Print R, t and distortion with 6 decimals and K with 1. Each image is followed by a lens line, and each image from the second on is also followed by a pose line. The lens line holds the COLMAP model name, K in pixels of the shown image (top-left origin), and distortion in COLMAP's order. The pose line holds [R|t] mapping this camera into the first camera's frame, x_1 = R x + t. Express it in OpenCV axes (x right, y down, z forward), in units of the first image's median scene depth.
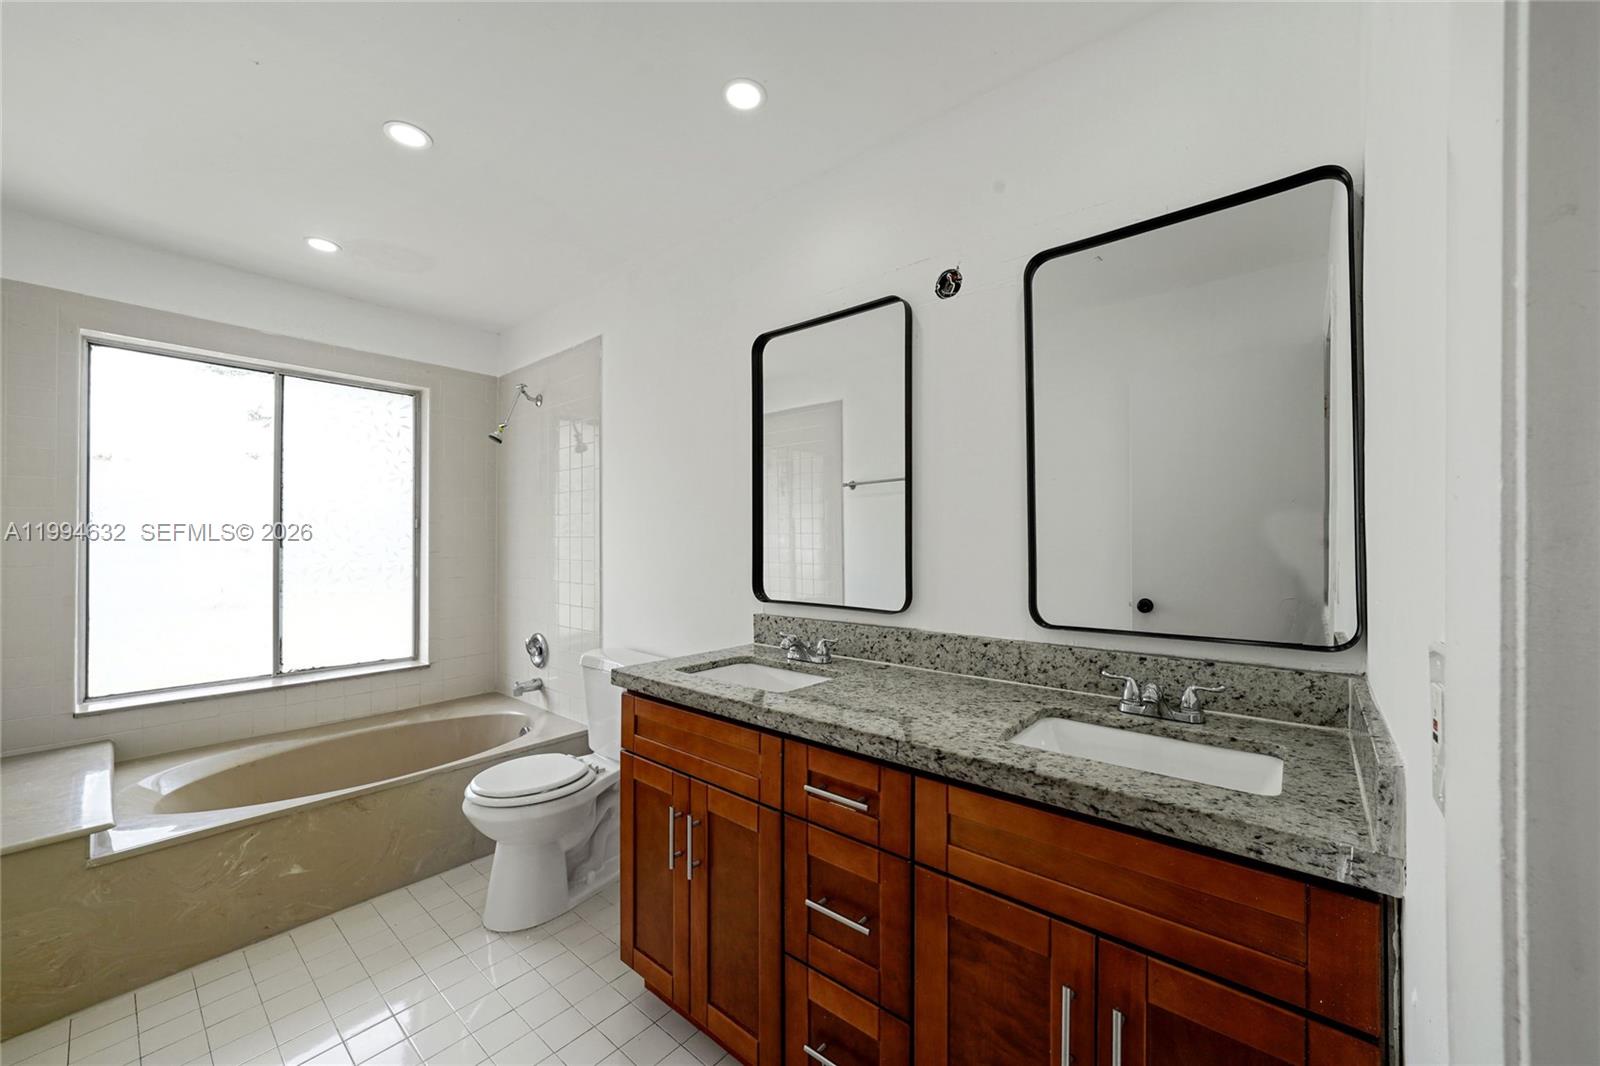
lens RADIAL K [[602.6, 0, 805.6], [0, 602.6, 527.0], [0, 0, 1]] dist [-0.012957, 0.004827]
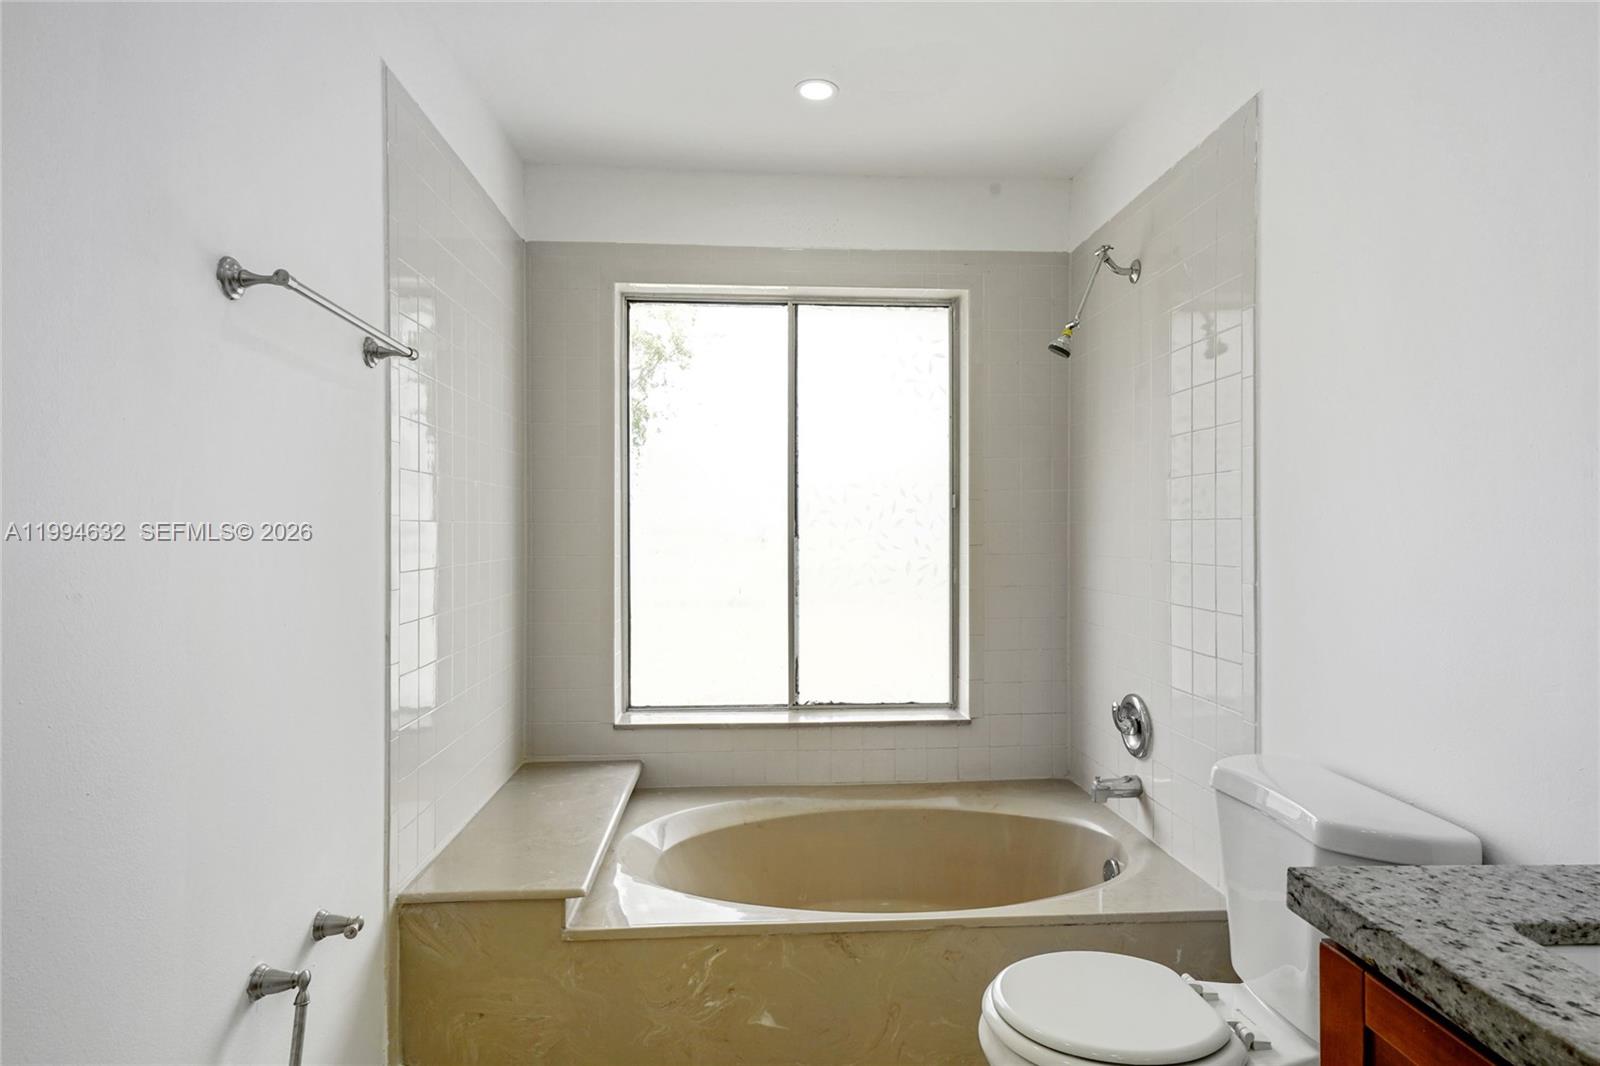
lens RADIAL K [[879.0, 0, 802.3], [0, 879.0, 540.8], [0, 0, 1]] dist [0.023761, 0.000580]
pose [[0.694420, 0.008395, -0.719521, -0.080935], [0.016686, 0.999475, 0.027765, 0.008959], [0.719376, -0.031286, 0.693916, 0.240025]]
